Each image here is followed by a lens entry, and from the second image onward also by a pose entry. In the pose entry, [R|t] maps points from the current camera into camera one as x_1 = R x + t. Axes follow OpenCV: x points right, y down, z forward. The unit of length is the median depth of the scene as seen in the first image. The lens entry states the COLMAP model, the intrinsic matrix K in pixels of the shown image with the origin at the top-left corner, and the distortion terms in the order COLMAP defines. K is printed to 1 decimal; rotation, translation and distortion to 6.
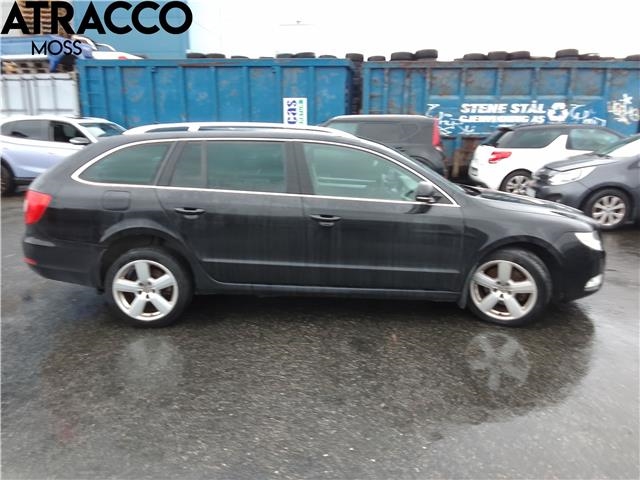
lens RADIAL K [[523.2, 0, 321.5], [0, 523.2, 241.0], [0, 0, 1]] dist [0.034353, -0.055017]
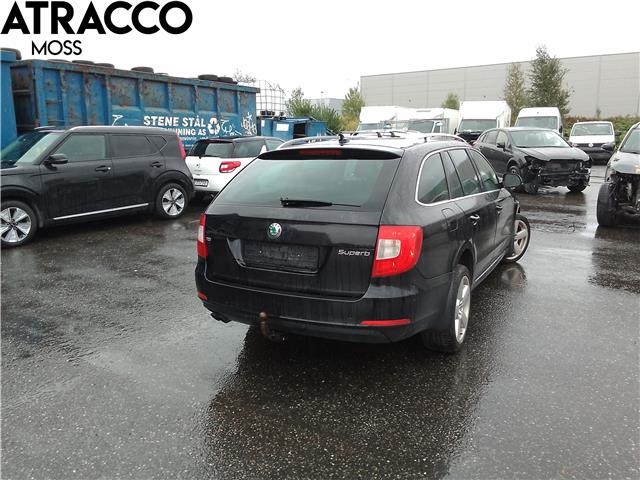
lens RADIAL K [[523.2, 0, 320.6], [0, 523.2, 241.7], [0, 0, 1]] dist [0.034353, -0.055017]
pose [[0.453402, -0.179551, 0.873034, -0.482196], [0.192337, 0.976131, 0.100866, -0.069451], [-0.870306, 0.122184, 0.477114, 0.282563]]
